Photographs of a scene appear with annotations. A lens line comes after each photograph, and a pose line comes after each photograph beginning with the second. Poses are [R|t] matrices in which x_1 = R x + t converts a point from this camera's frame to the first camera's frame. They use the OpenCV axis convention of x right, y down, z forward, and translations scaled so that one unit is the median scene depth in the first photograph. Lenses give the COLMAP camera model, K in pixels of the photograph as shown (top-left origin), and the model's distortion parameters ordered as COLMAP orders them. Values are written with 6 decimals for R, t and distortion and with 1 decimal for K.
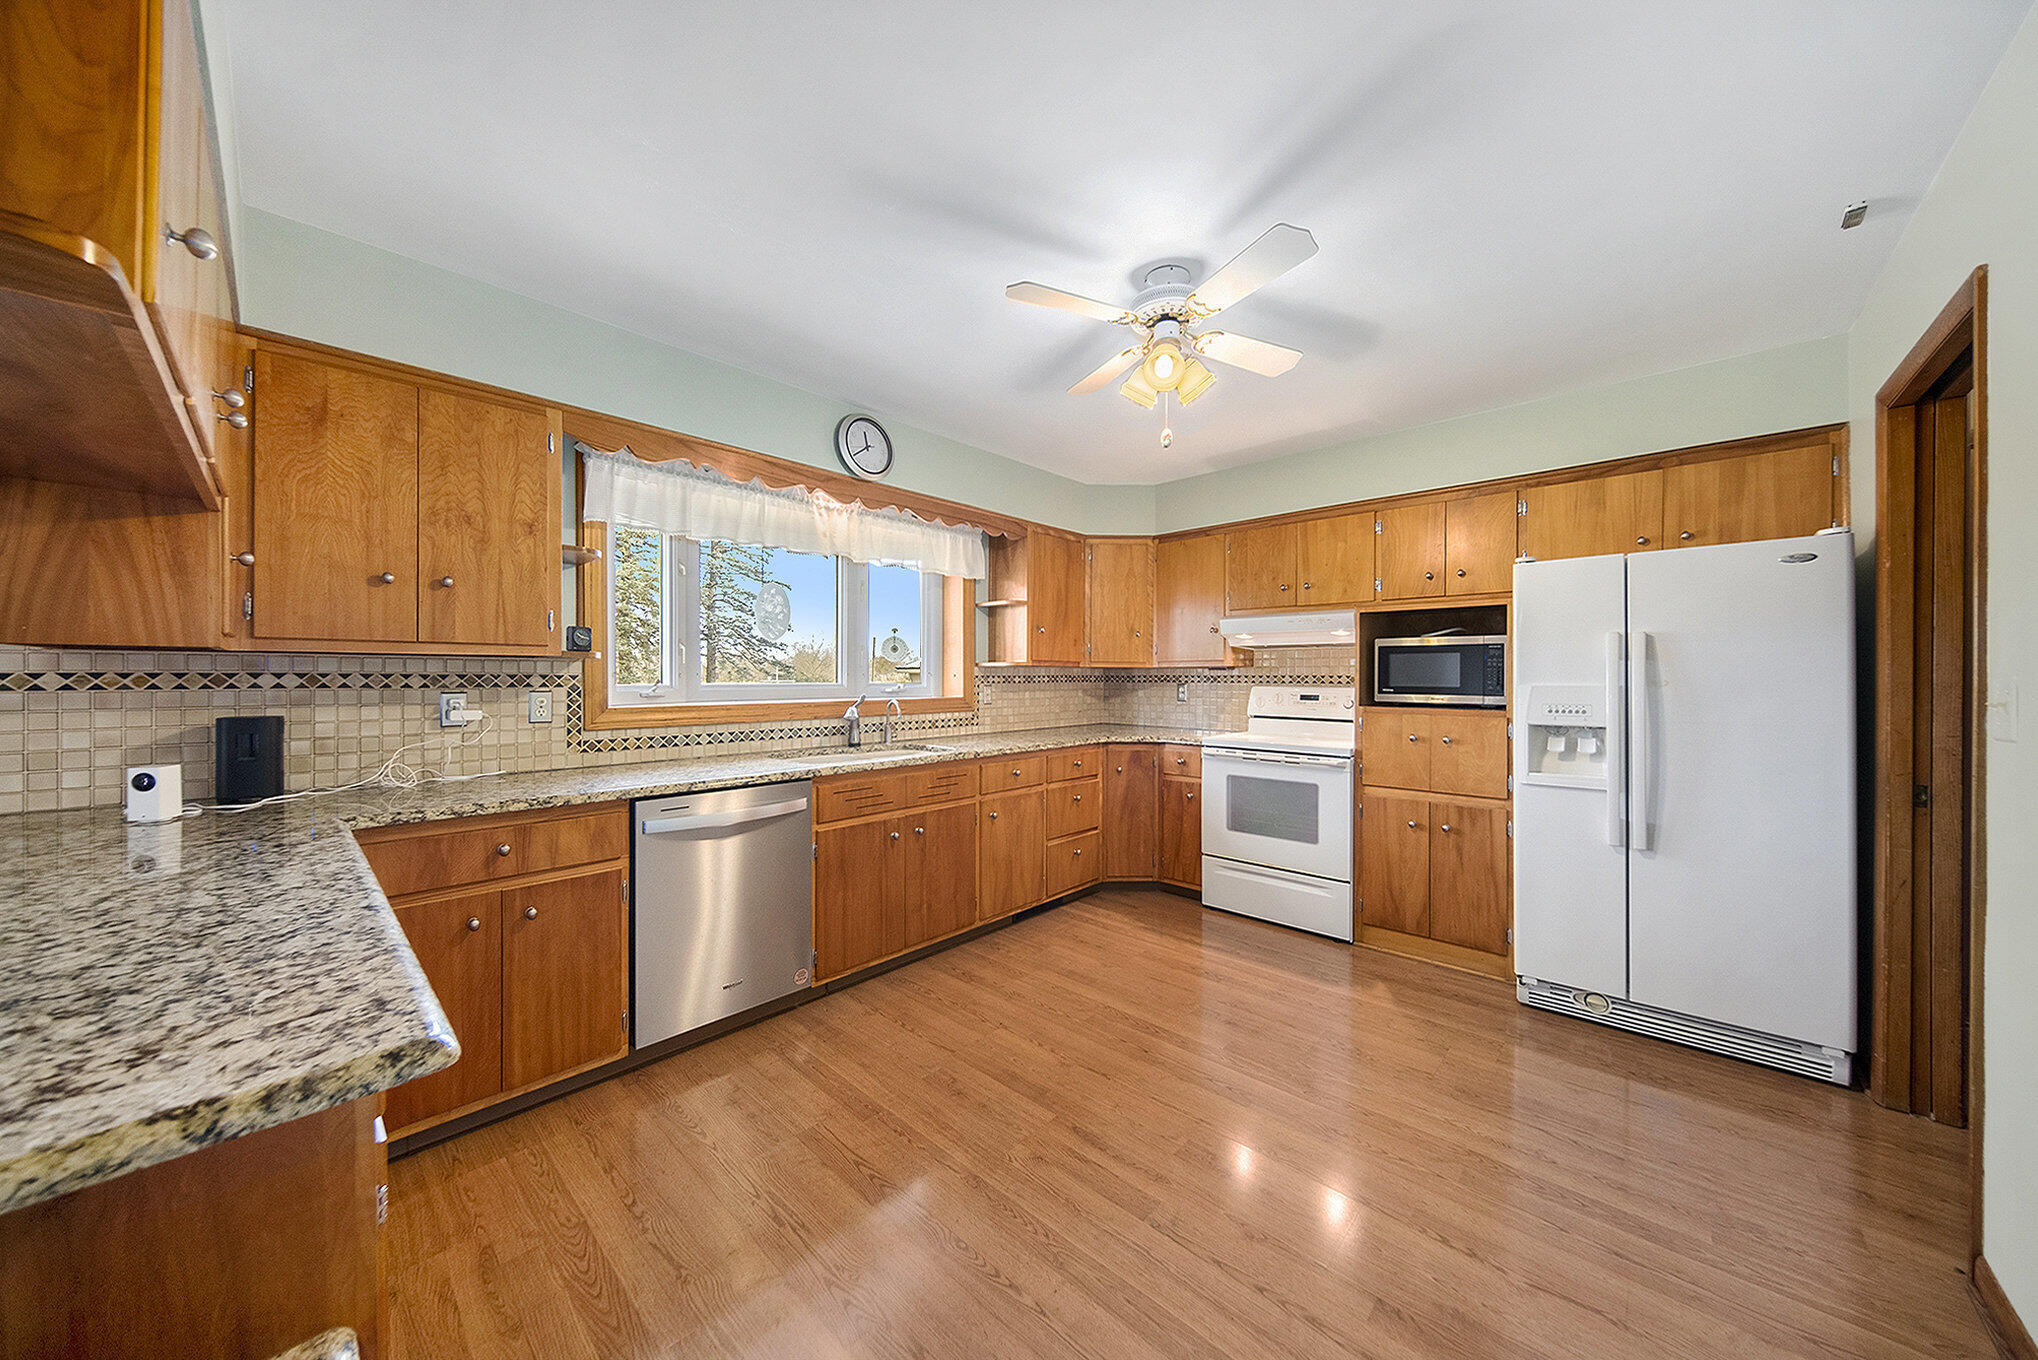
lens RADIAL K [[684.6, 0, 1025.6], [0, 684.6, 679.1], [0, 0, 1]] dist [-0.000541, -0.000046]
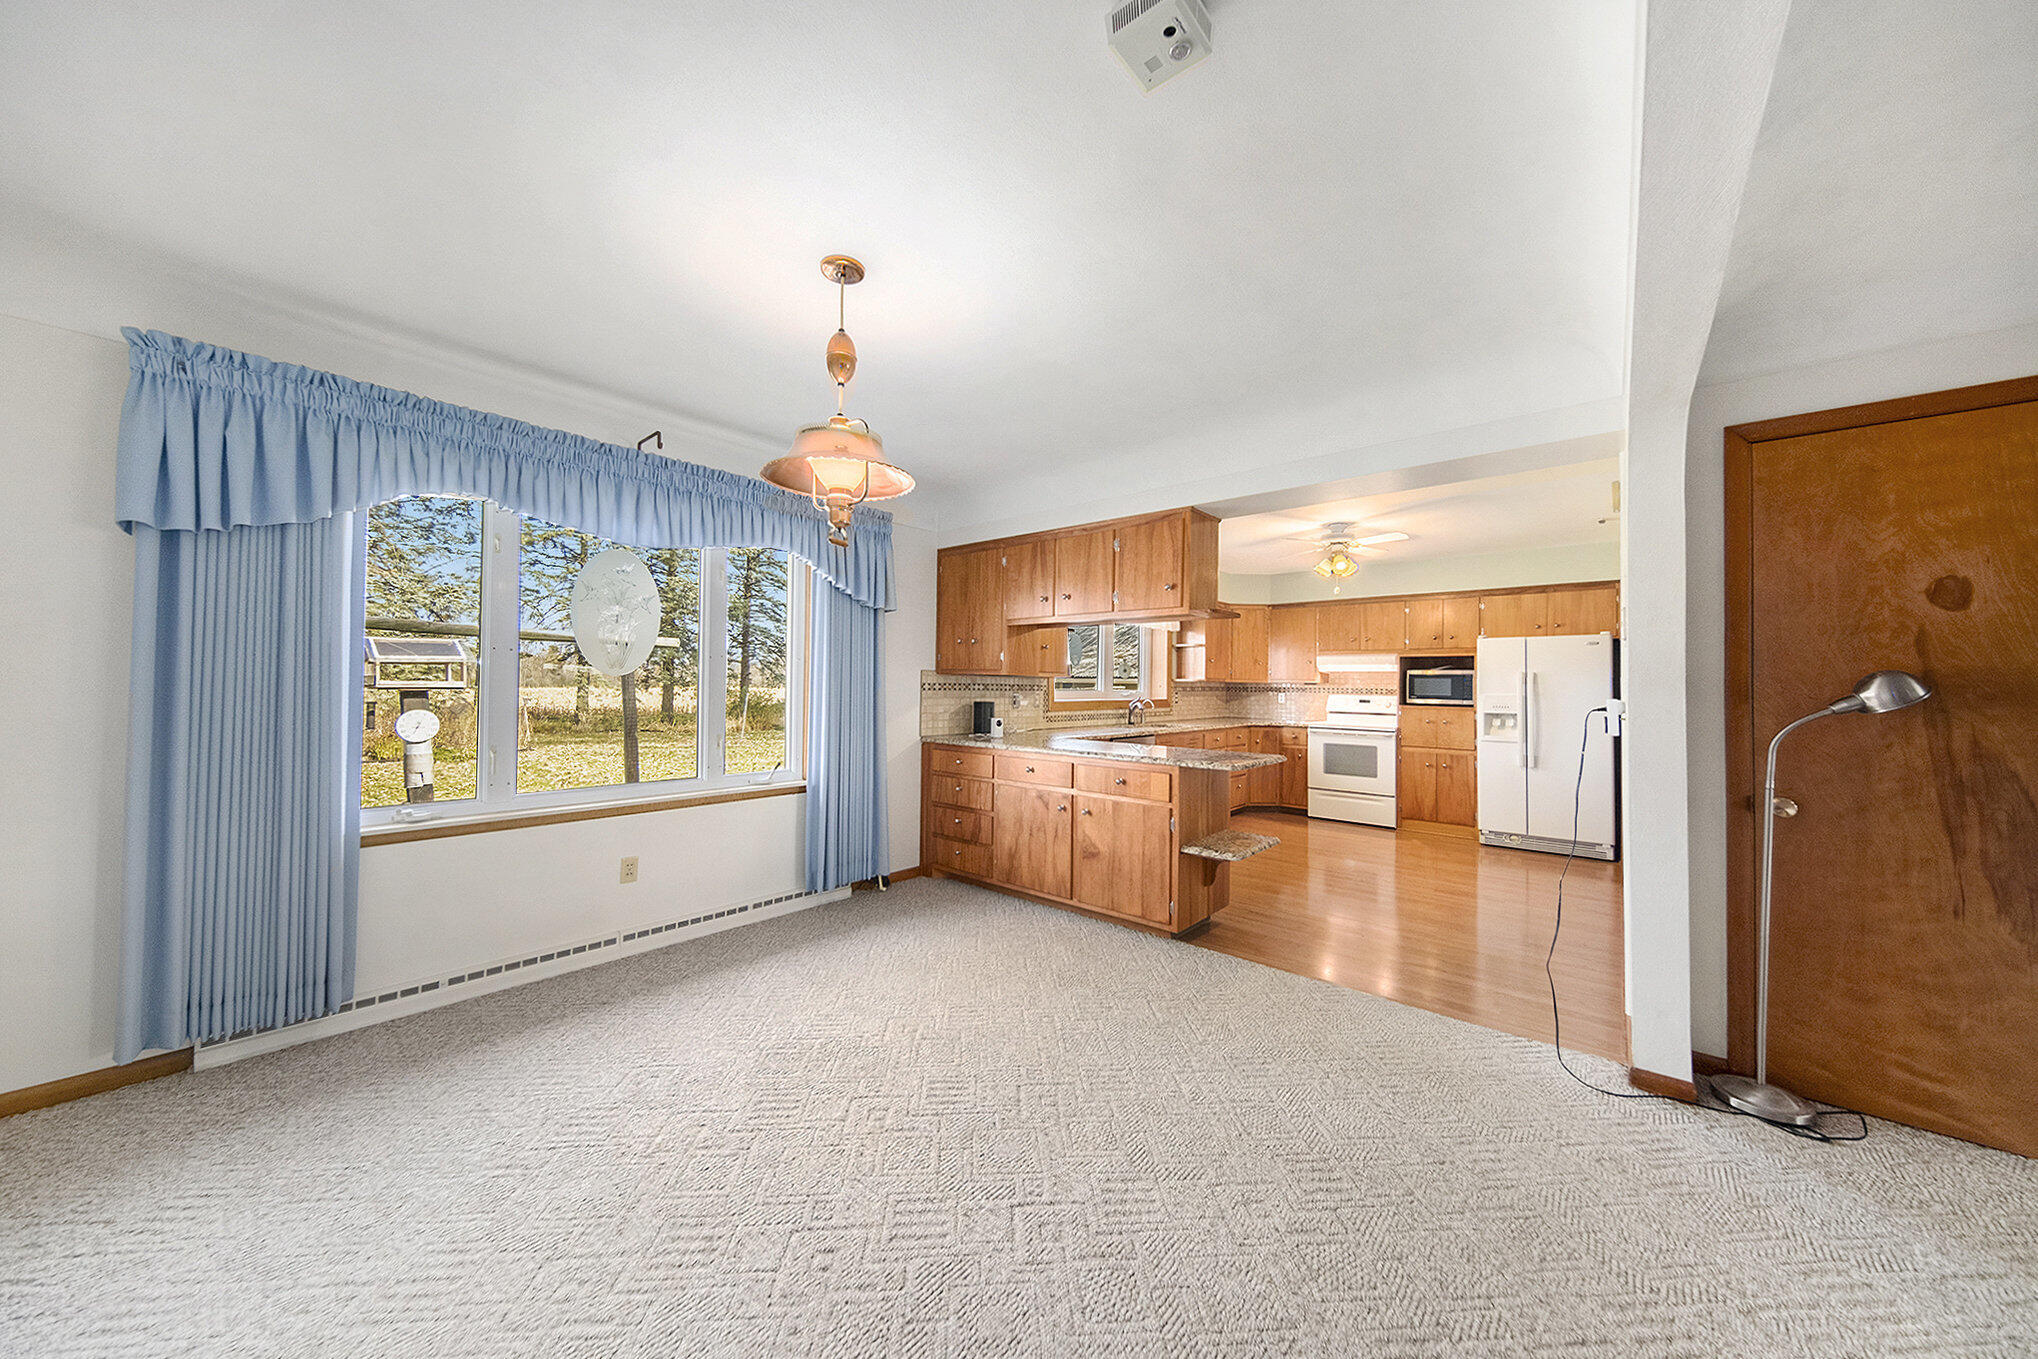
lens RADIAL K [[695.8, 0, 1022.1], [0, 695.8, 674.0], [0, 0, 1]] dist [0.001952, -0.000106]
pose [[0.999113, 0.012487, 0.040210, -0.706531], [-0.011710, 0.999741, -0.019490, 0.002159], [-0.040443, 0.019002, 0.999001, -0.990668]]
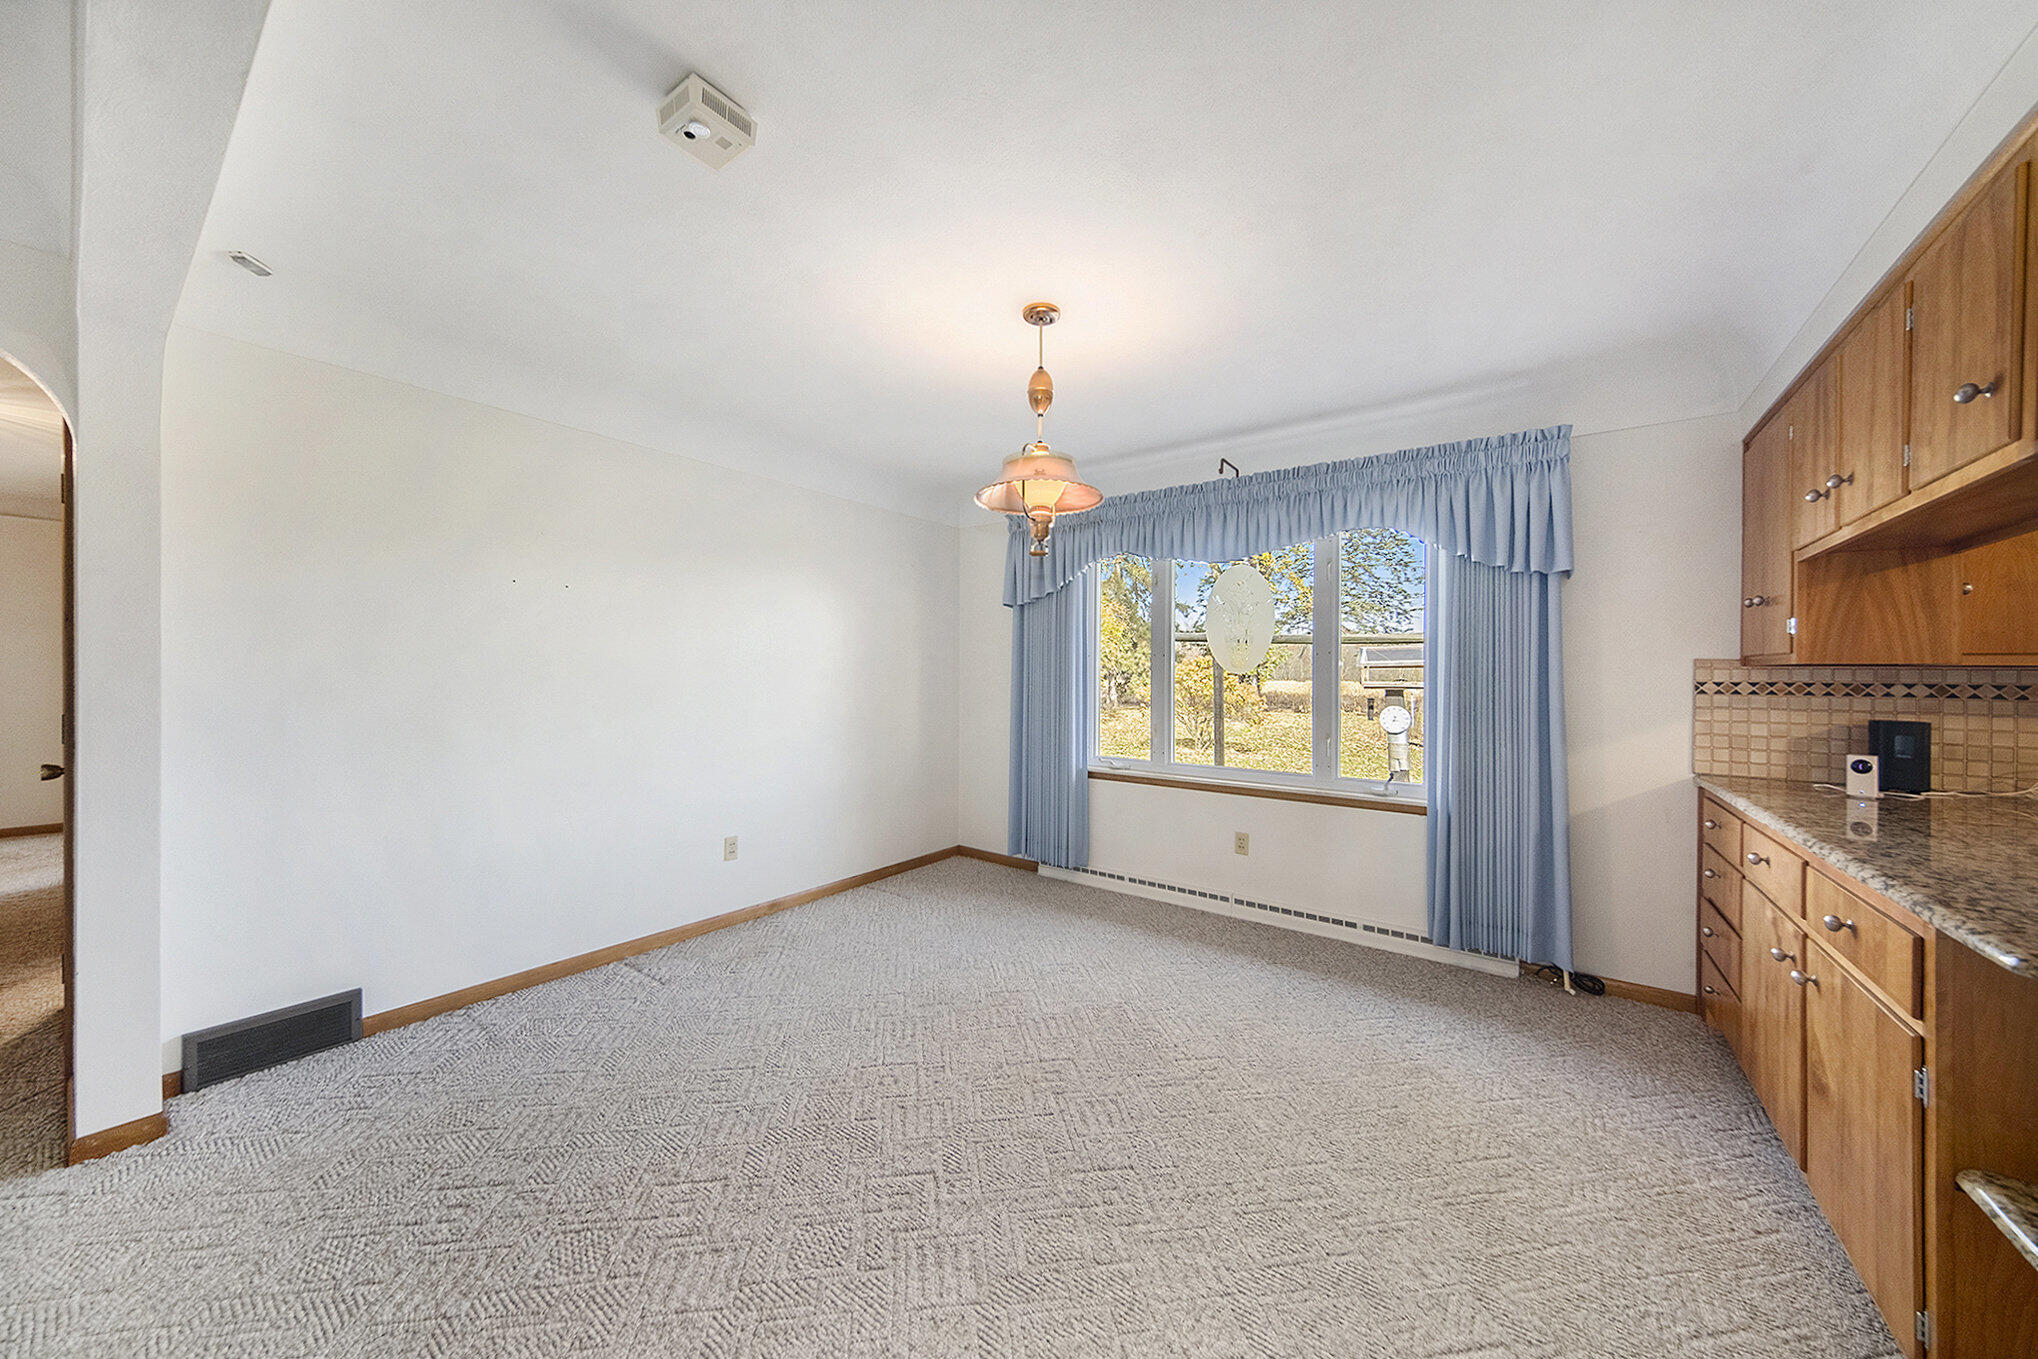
lens RADIAL K [[695.8, 0, 1022.1], [0, 695.8, 674.0], [0, 0, 1]] dist [0.001952, -0.000106]
pose [[0.122054, 0.001012, -0.992523, -0.079650], [-0.014380, 0.999896, -0.000749, -0.002202], [0.992419, 0.014364, 0.122056, -0.412809]]
